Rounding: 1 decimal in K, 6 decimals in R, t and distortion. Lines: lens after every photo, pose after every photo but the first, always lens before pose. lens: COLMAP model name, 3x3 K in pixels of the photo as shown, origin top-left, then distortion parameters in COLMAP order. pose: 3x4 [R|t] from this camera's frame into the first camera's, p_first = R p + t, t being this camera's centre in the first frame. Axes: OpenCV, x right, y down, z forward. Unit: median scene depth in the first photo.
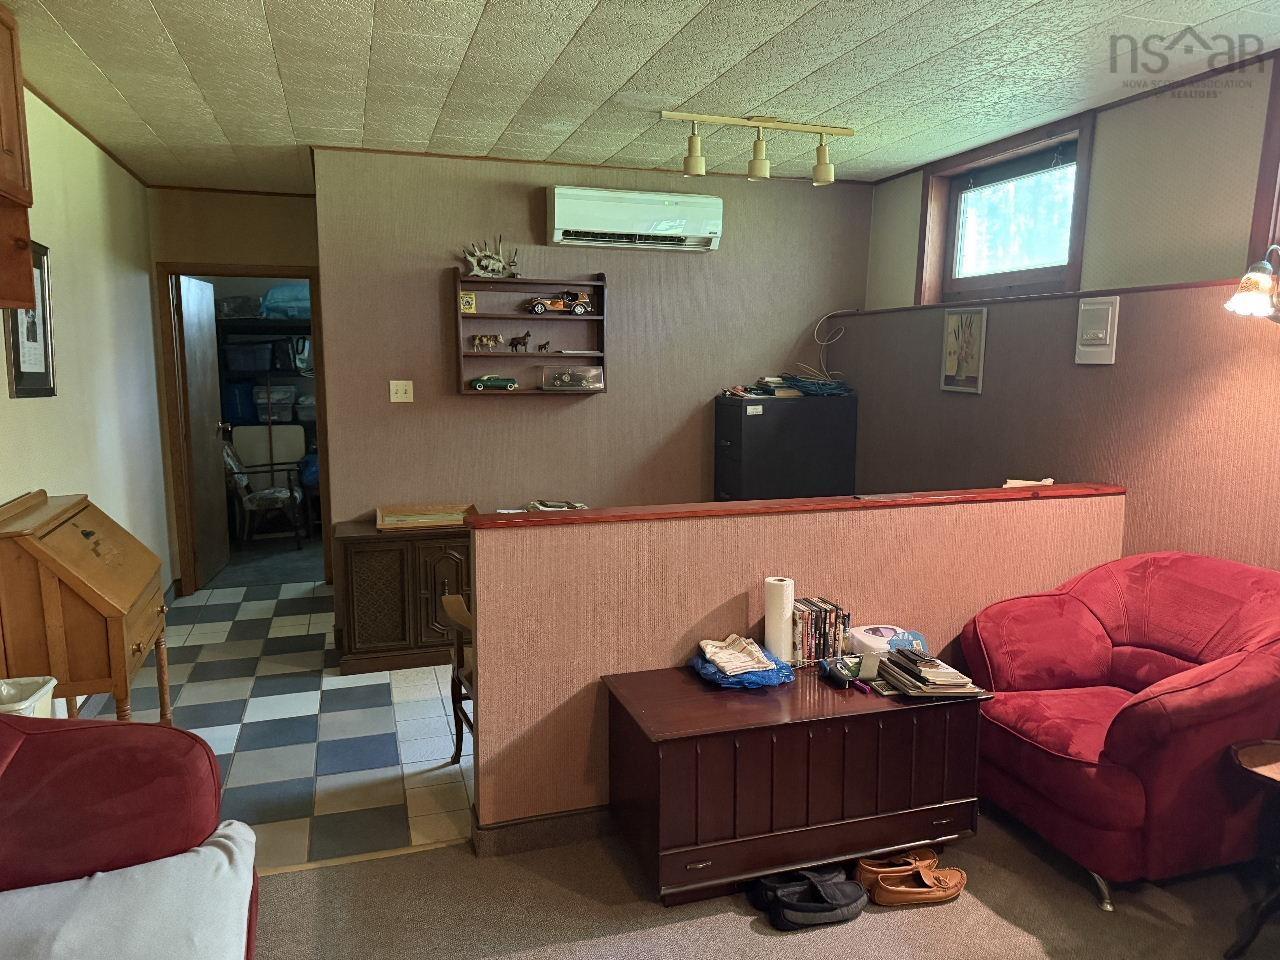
lens RADIAL K [[897.8, 0, 641.0], [0, 897.8, 483.1], [0, 0, 1]] dist [0.102957, -0.142385]
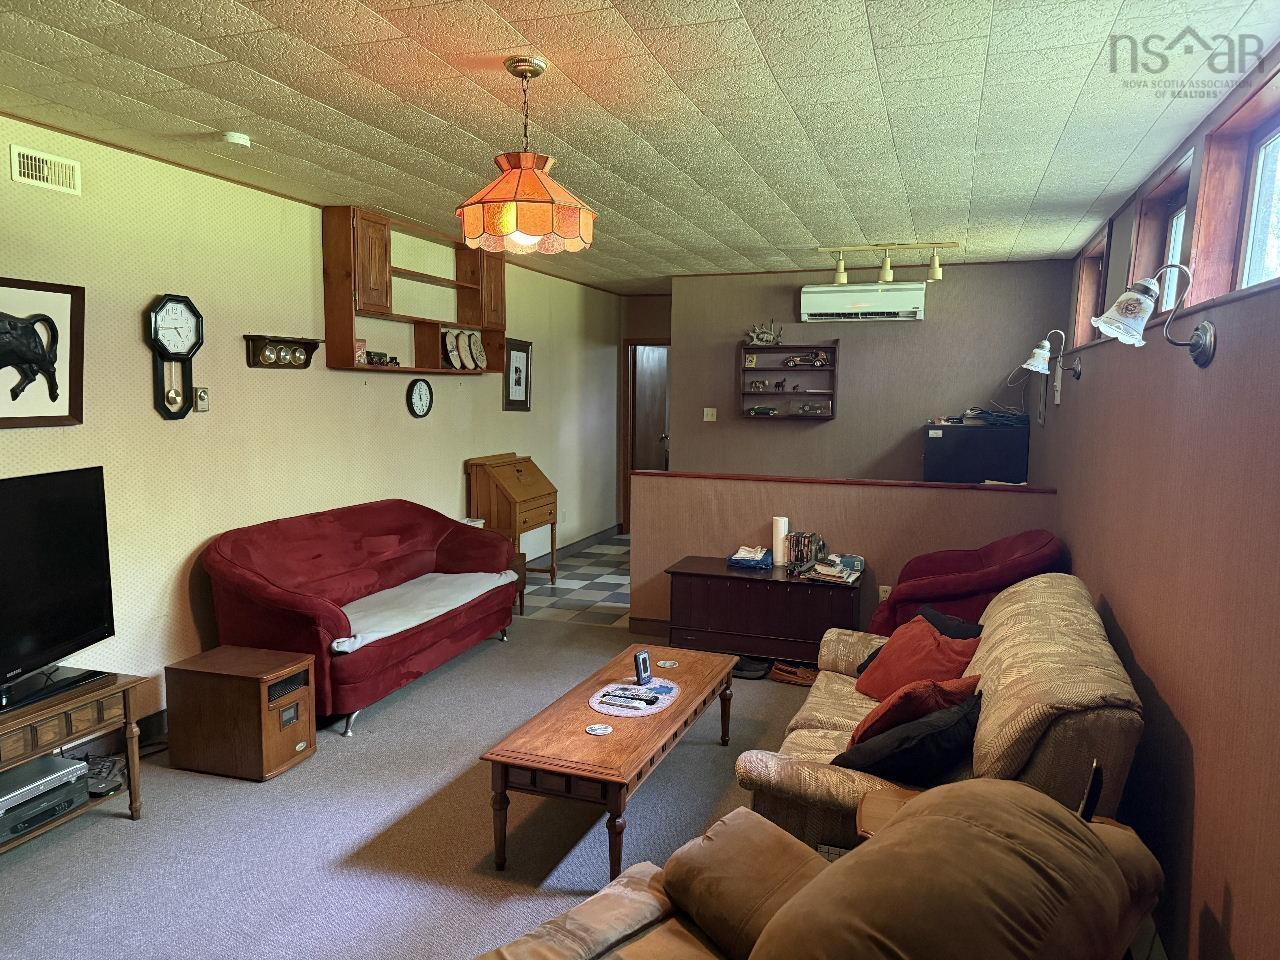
lens RADIAL K [[897.8, 0, 641.0], [0, 897.8, 483.1], [0, 0, 1]] dist [0.102957, -0.142385]
pose [[0.799266, 0.069057, -0.596996, 0.625898], [-0.091996, 0.995727, -0.007985, 0.048615], [0.593894, 0.061304, 0.802204, -0.393448]]
